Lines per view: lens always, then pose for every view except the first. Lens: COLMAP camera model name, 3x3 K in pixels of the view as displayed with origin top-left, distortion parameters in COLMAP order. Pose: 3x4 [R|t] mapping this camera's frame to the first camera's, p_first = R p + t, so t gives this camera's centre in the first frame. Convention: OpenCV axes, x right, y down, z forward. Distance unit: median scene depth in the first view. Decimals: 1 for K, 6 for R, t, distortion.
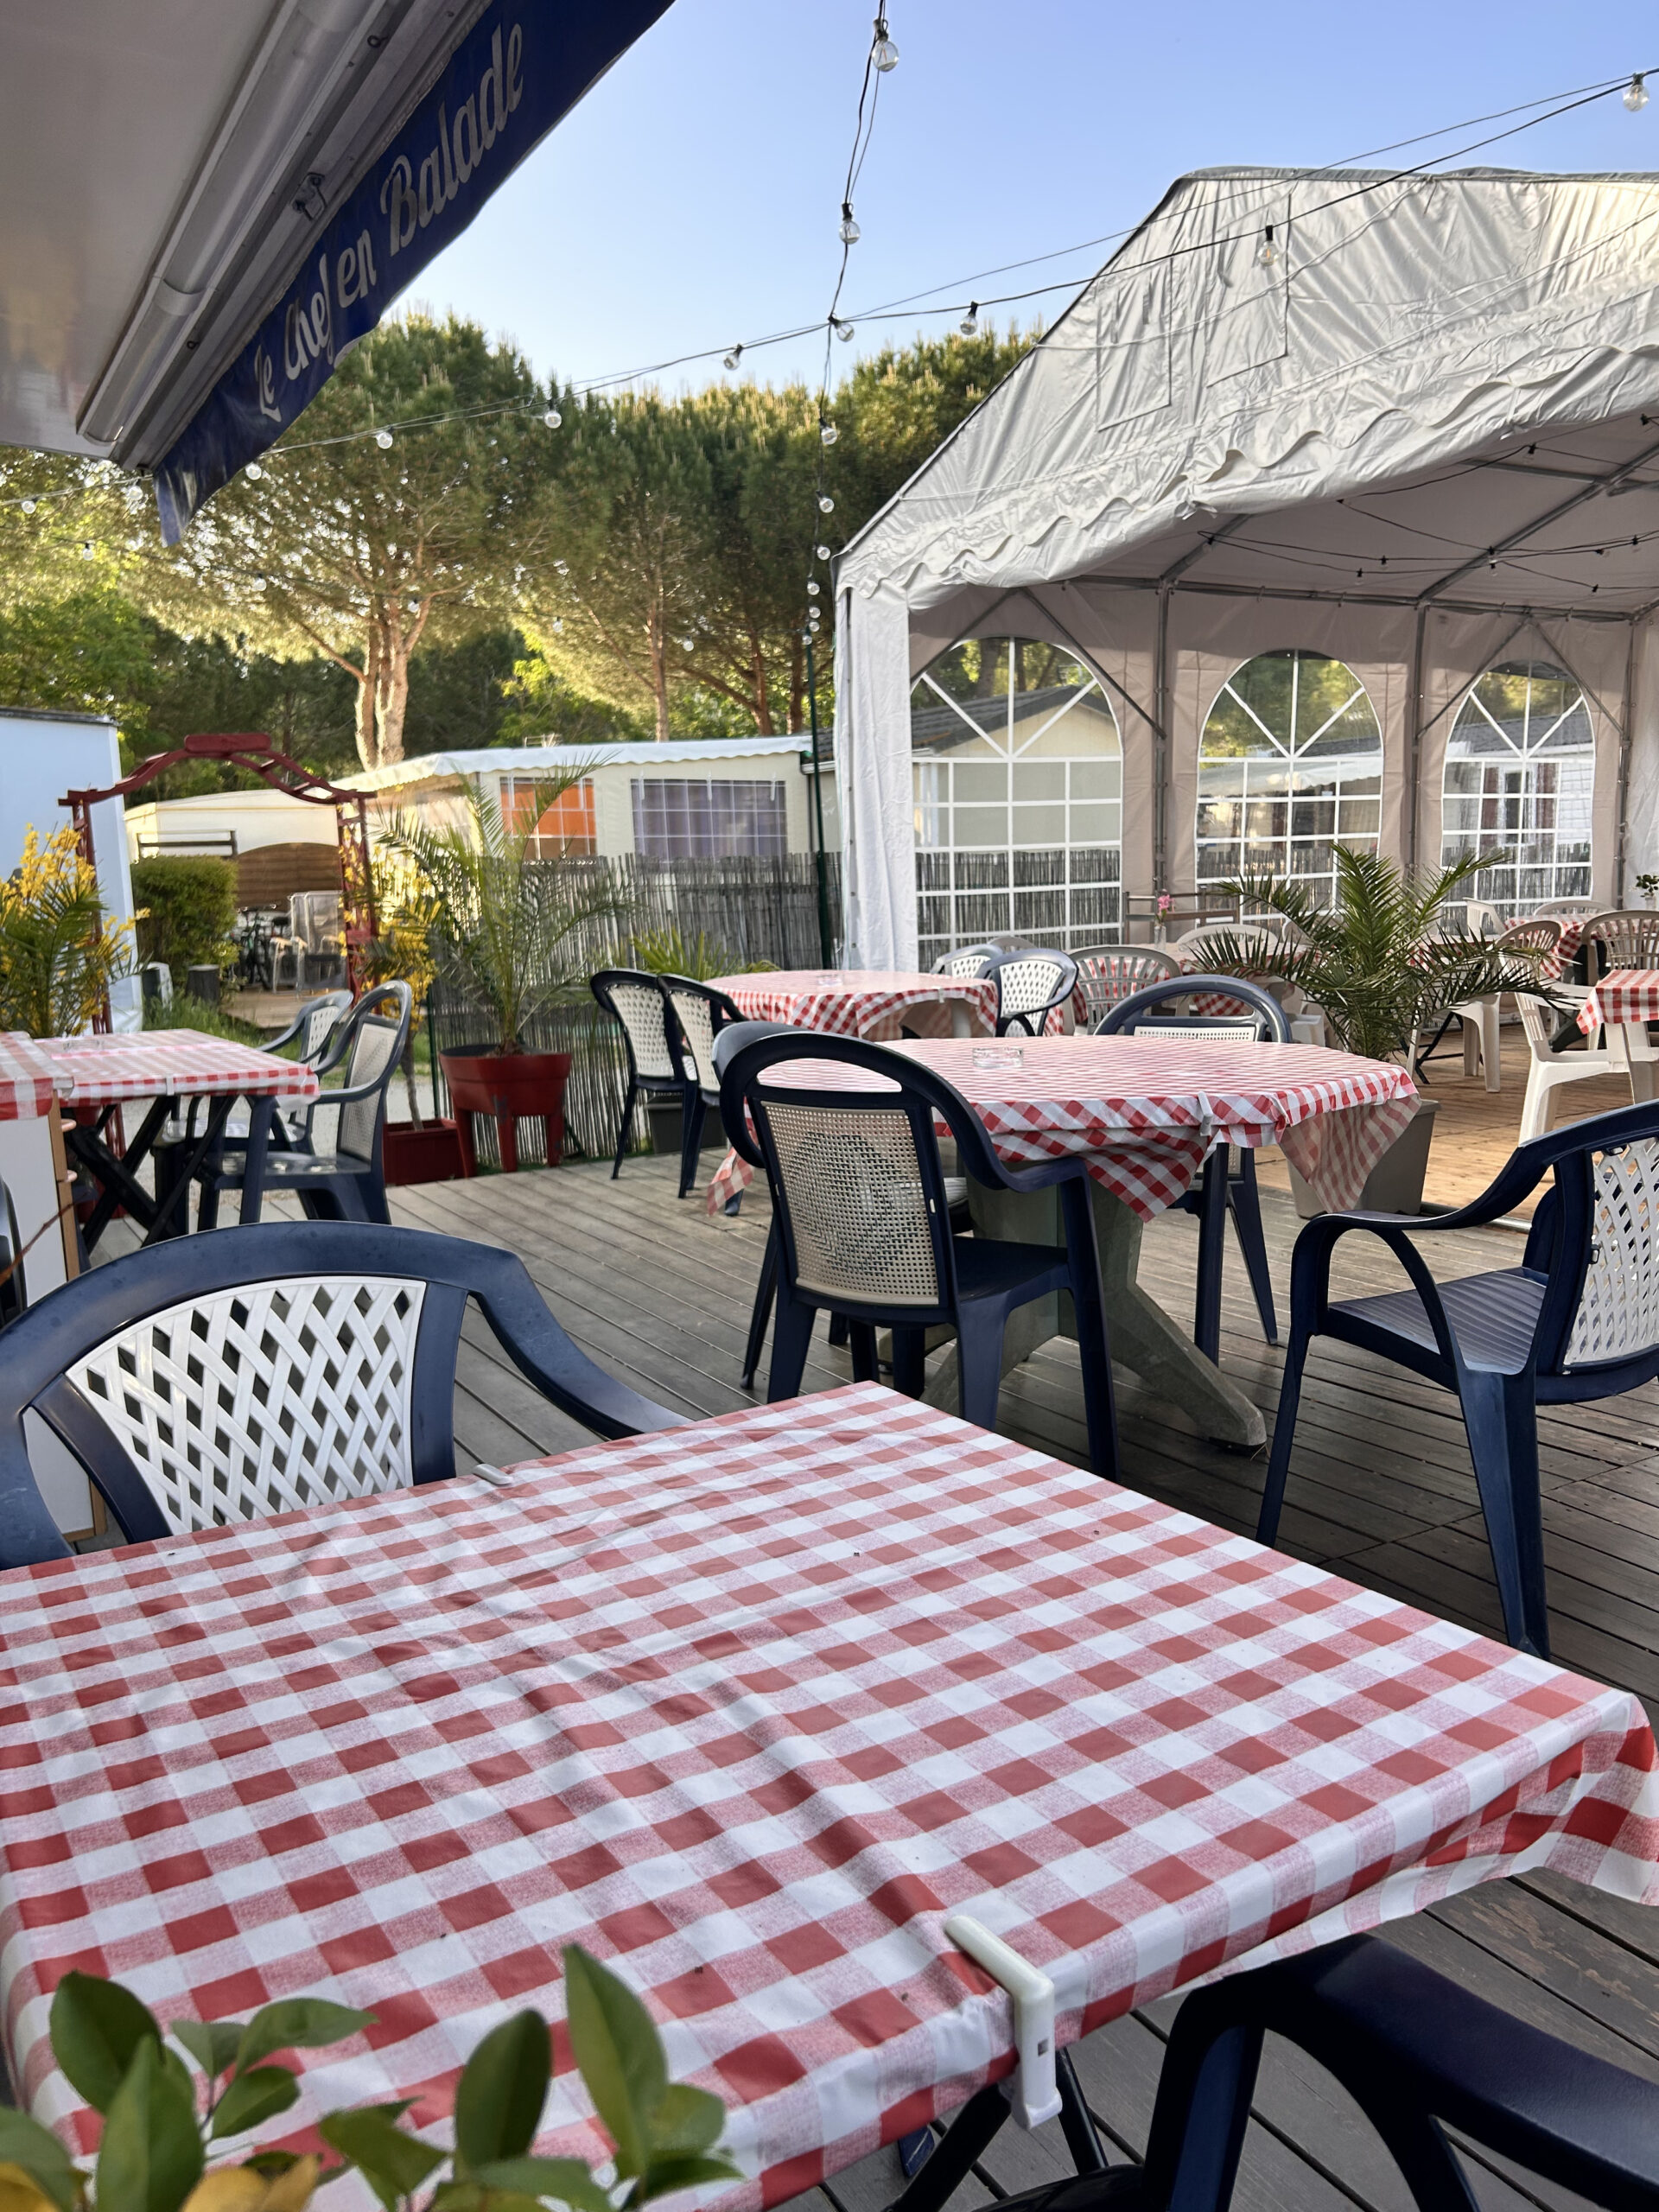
lens RADIAL K [[1659.0, 0, 829.5], [0, 1659.0, 1106.0], [0, 0, 1]] dist [0.003364, -0.001489]
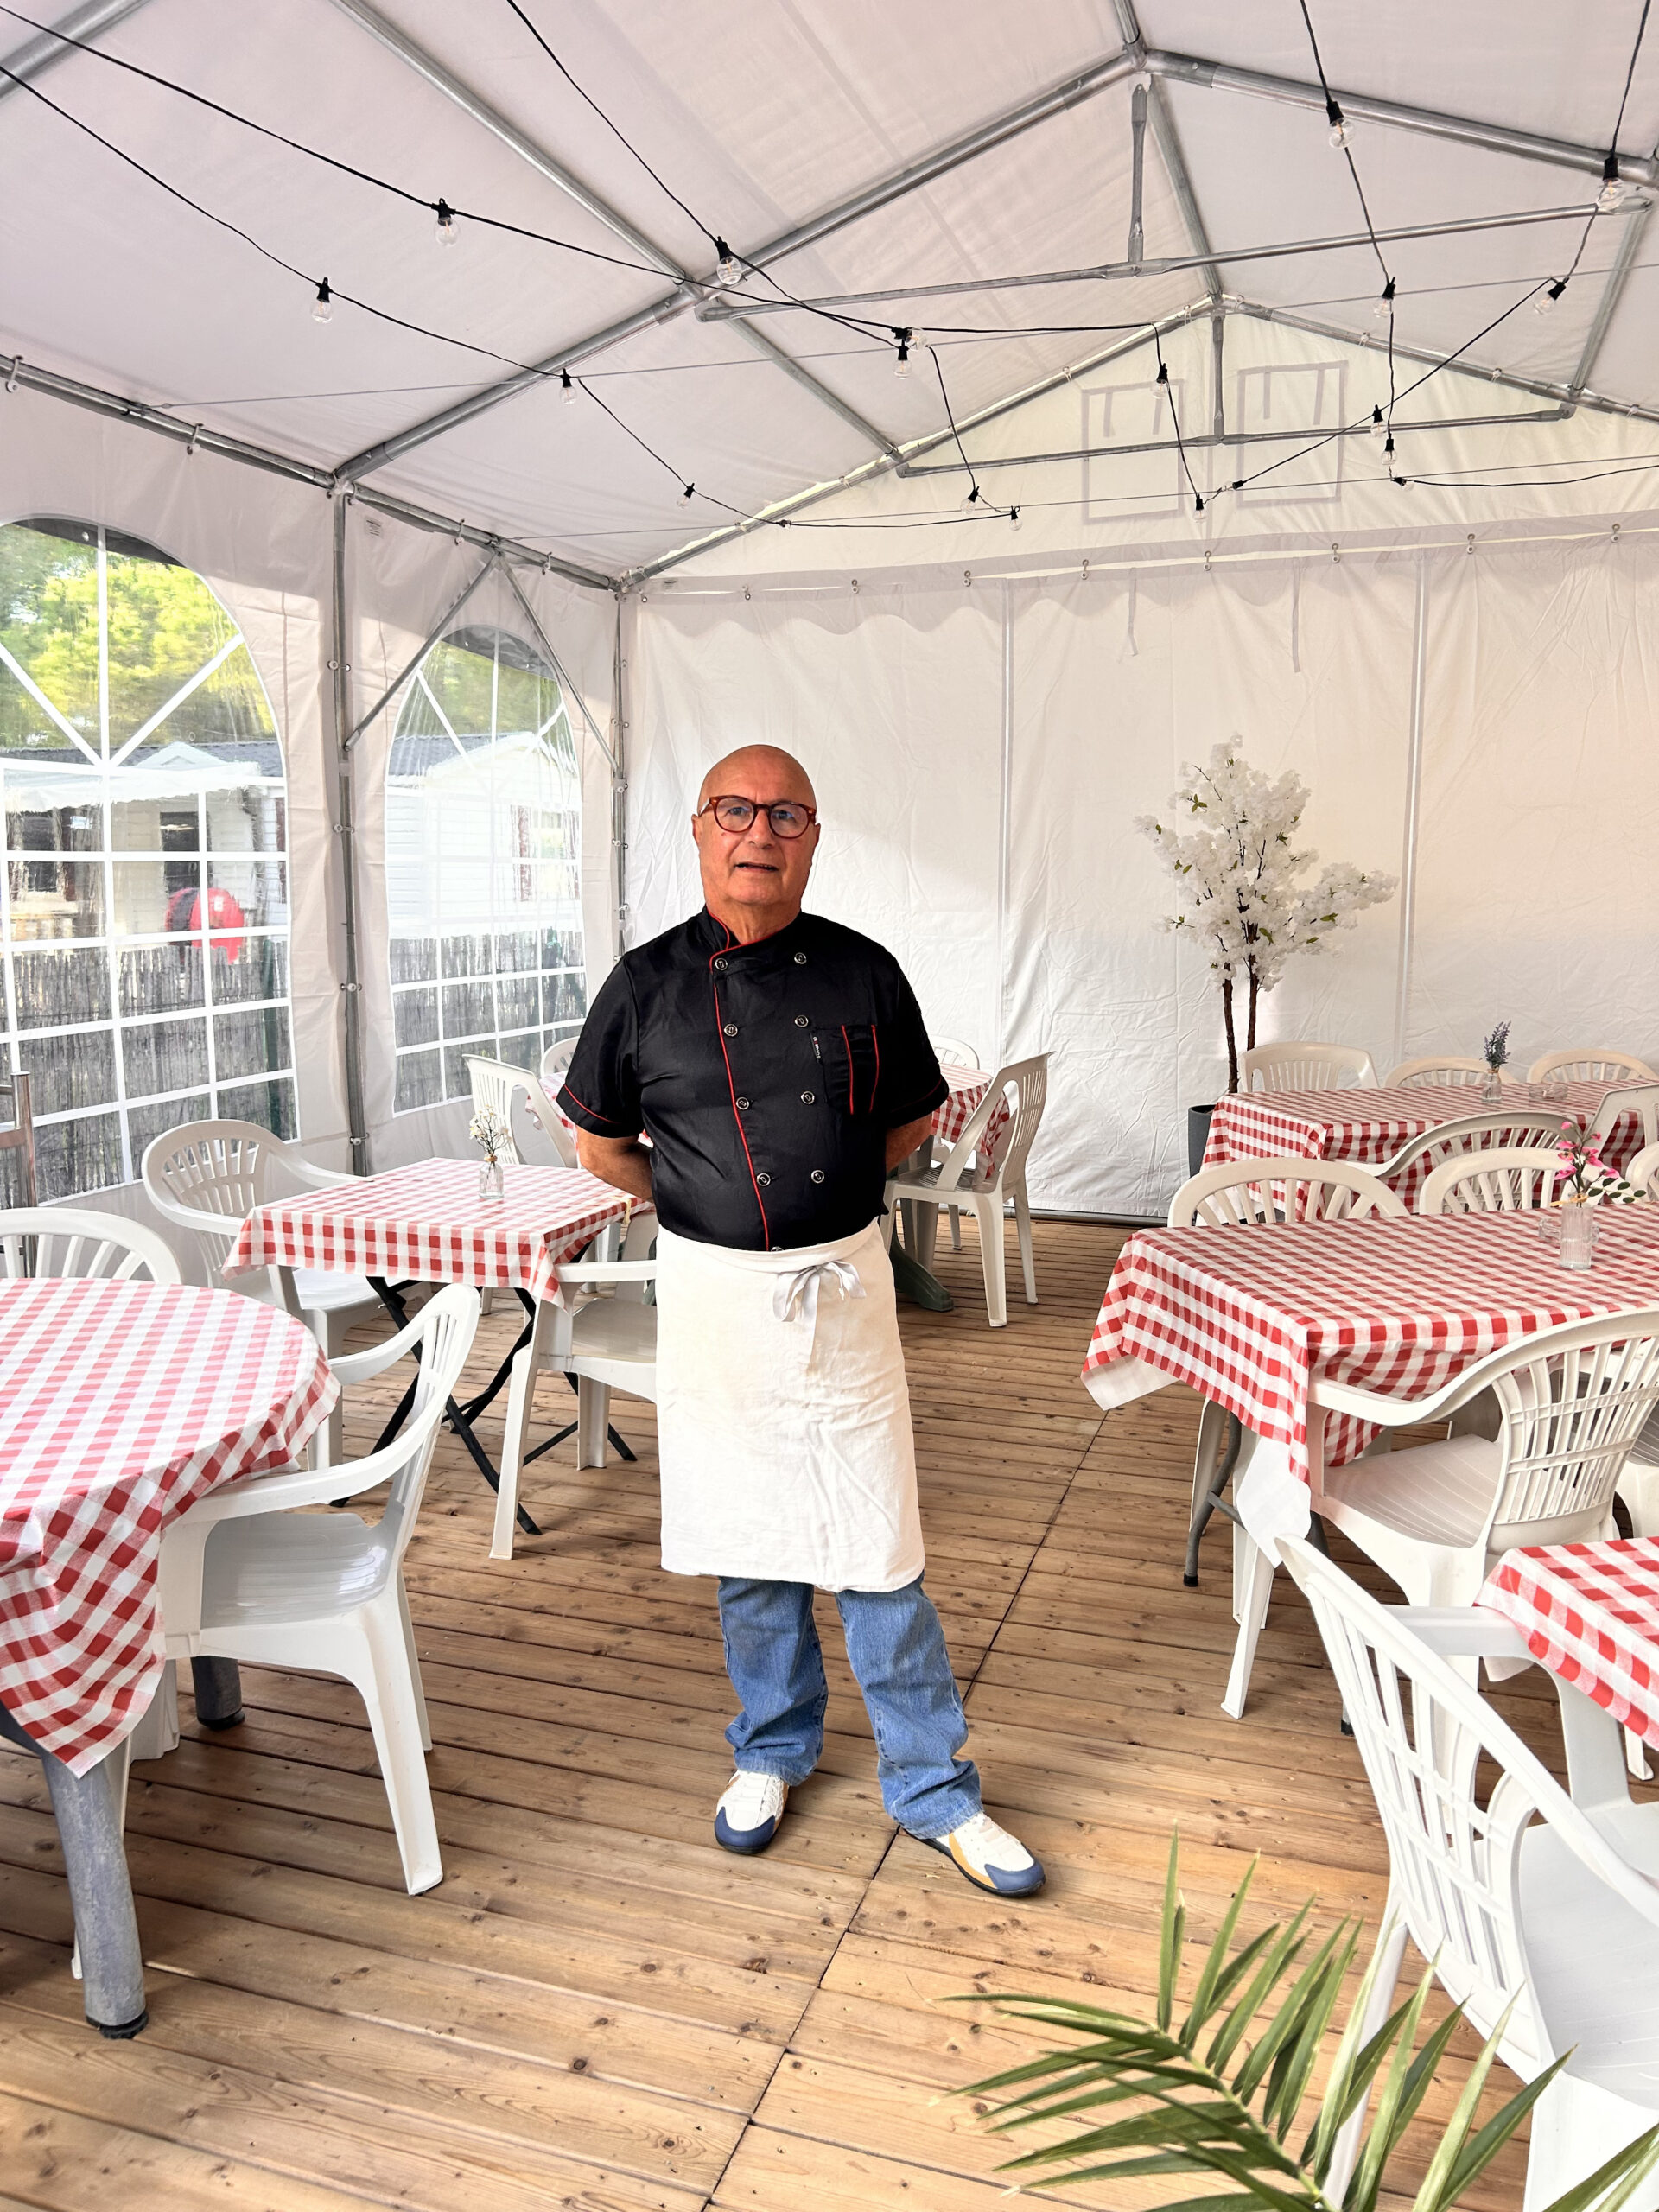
lens RADIAL K [[1690.6, 0, 829.5], [0, 1690.6, 1106.0], [0, 0, 1]] dist [0.014650, -0.004453]
pose [[0.748678, -0.060075, 0.660206, 0.108877], [0.072293, 0.997345, 0.008772, -0.102199], [-0.658980, 0.041161, 0.751033, 0.503072]]
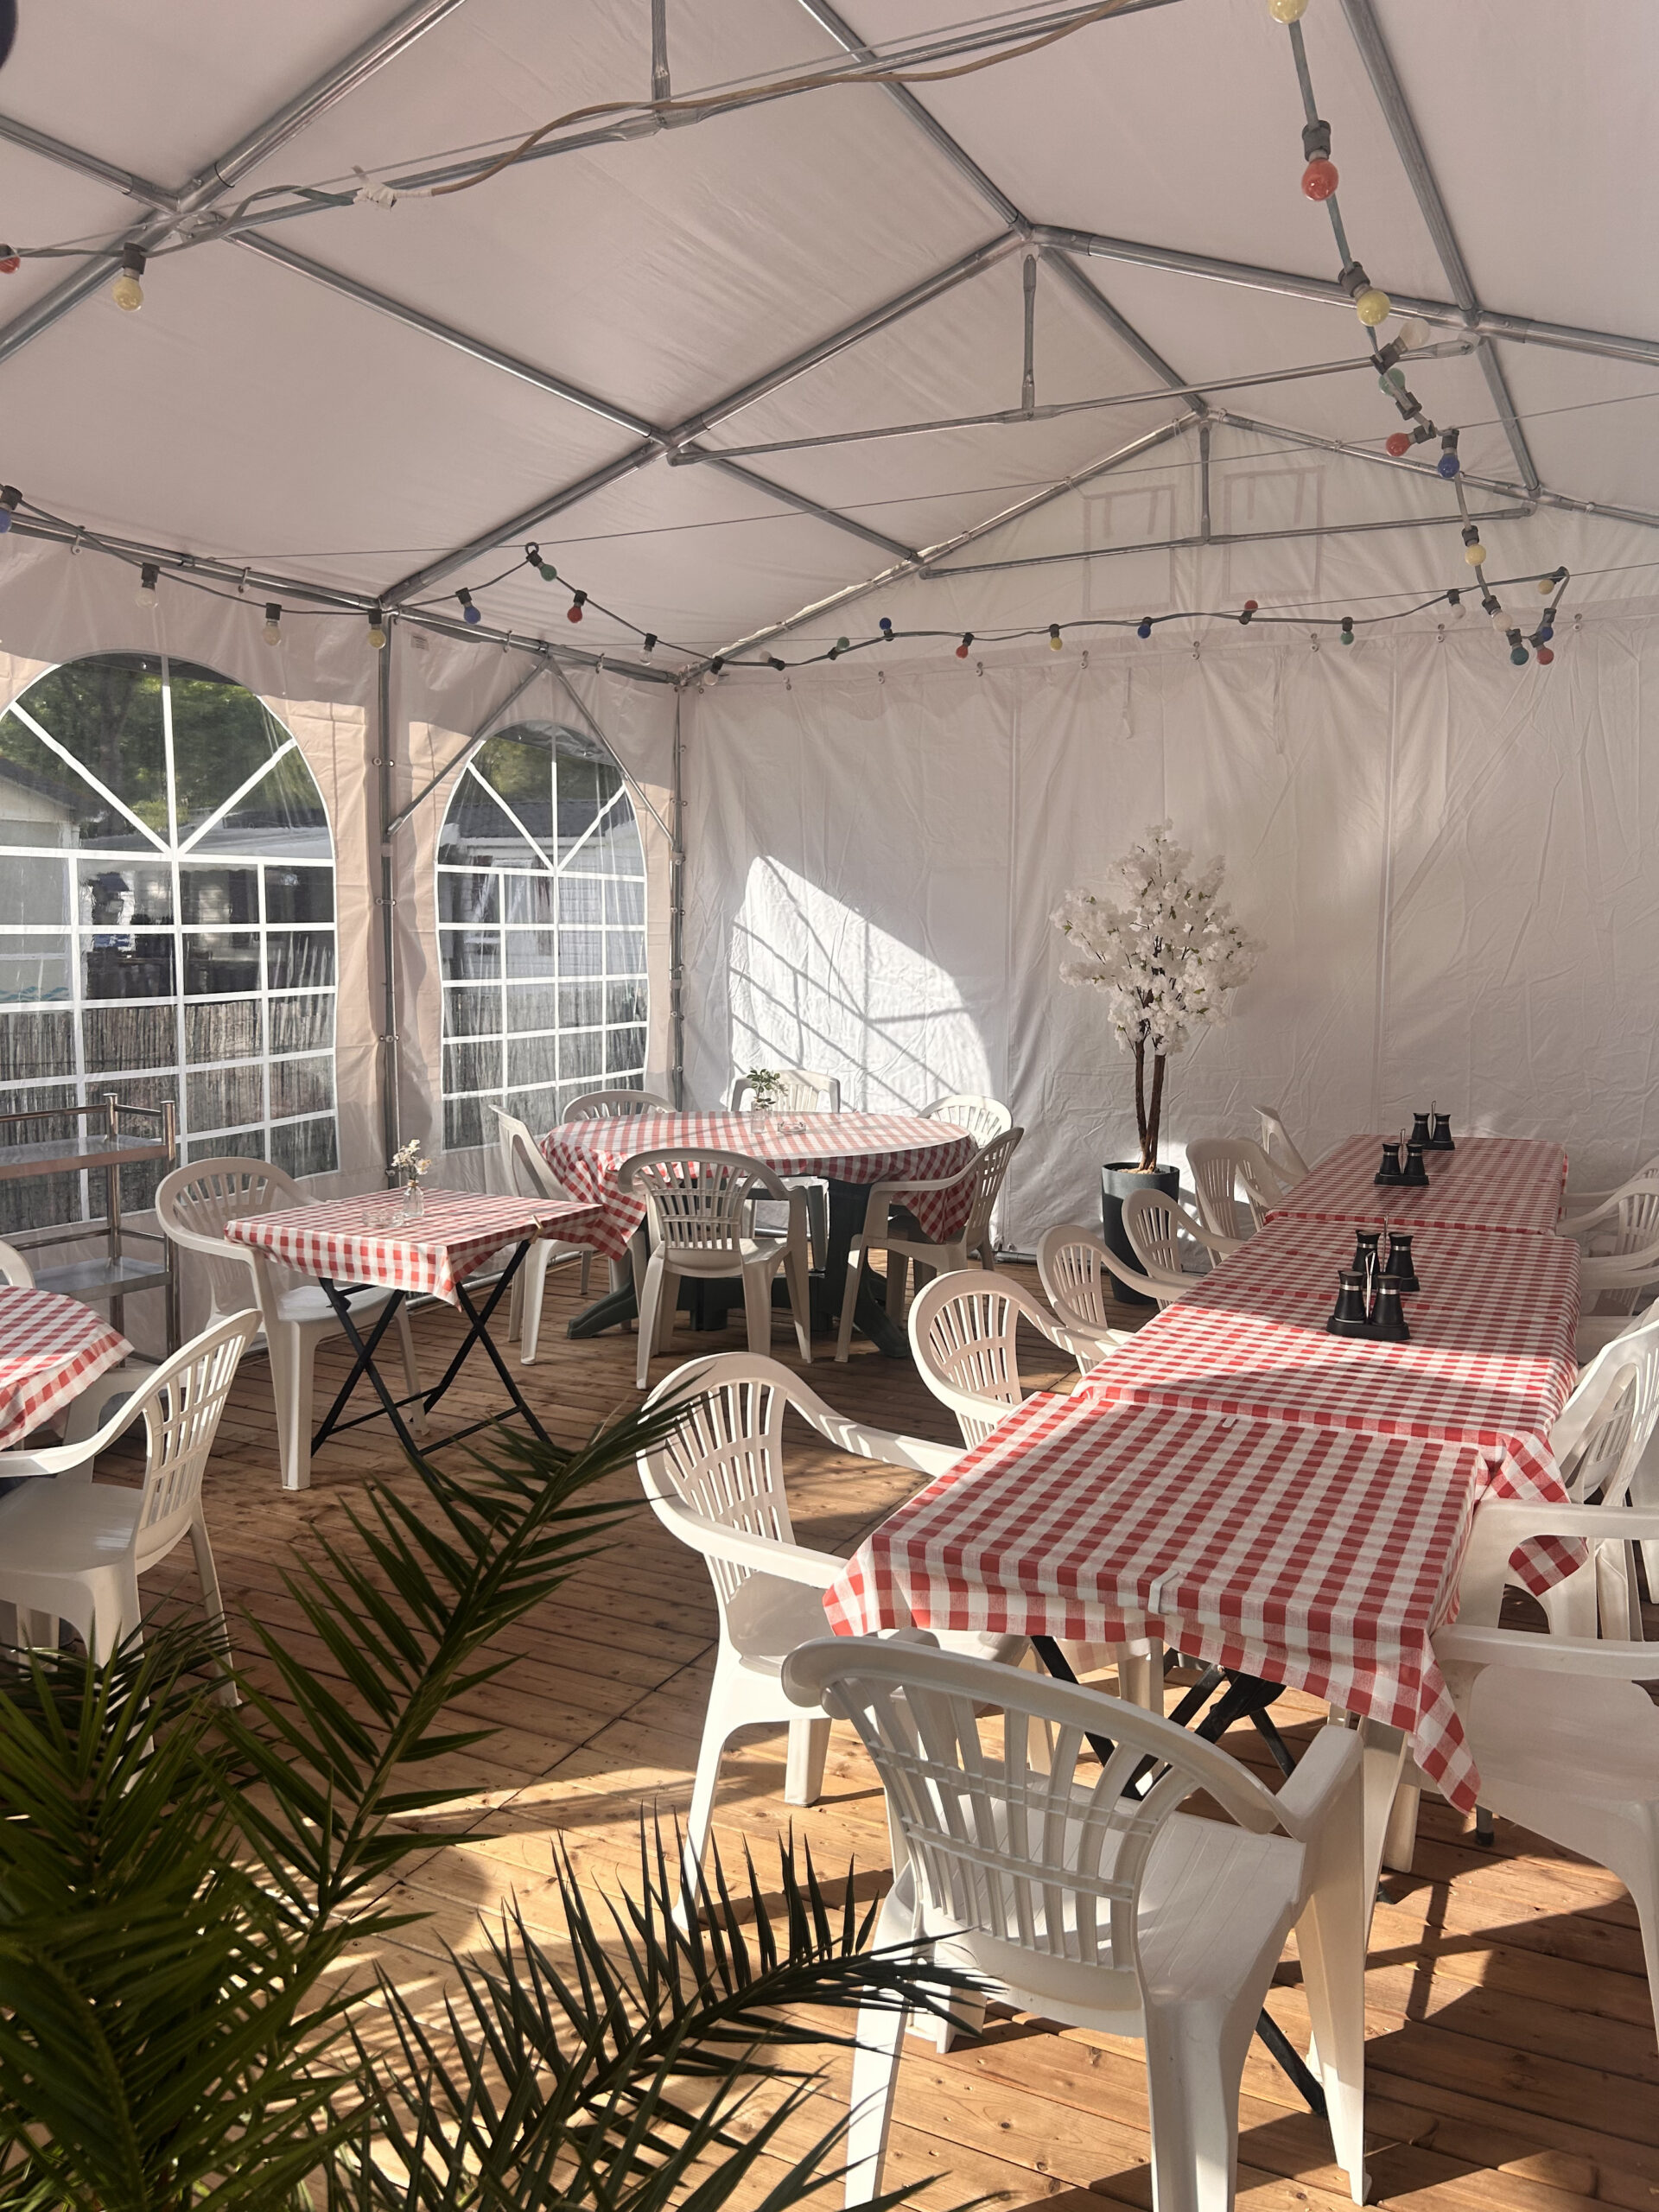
lens RADIAL K [[1694.8, 0, 863.6], [0, 1694.8, 1140.1], [0, 0, 1]] dist [-0.002772, 0.001274]
pose [[0.822976, -0.038170, 0.566793, 0.141972], [0.053796, 0.998493, -0.010869, -0.093182], [-0.565524, 0.039436, 0.823789, 0.396842]]
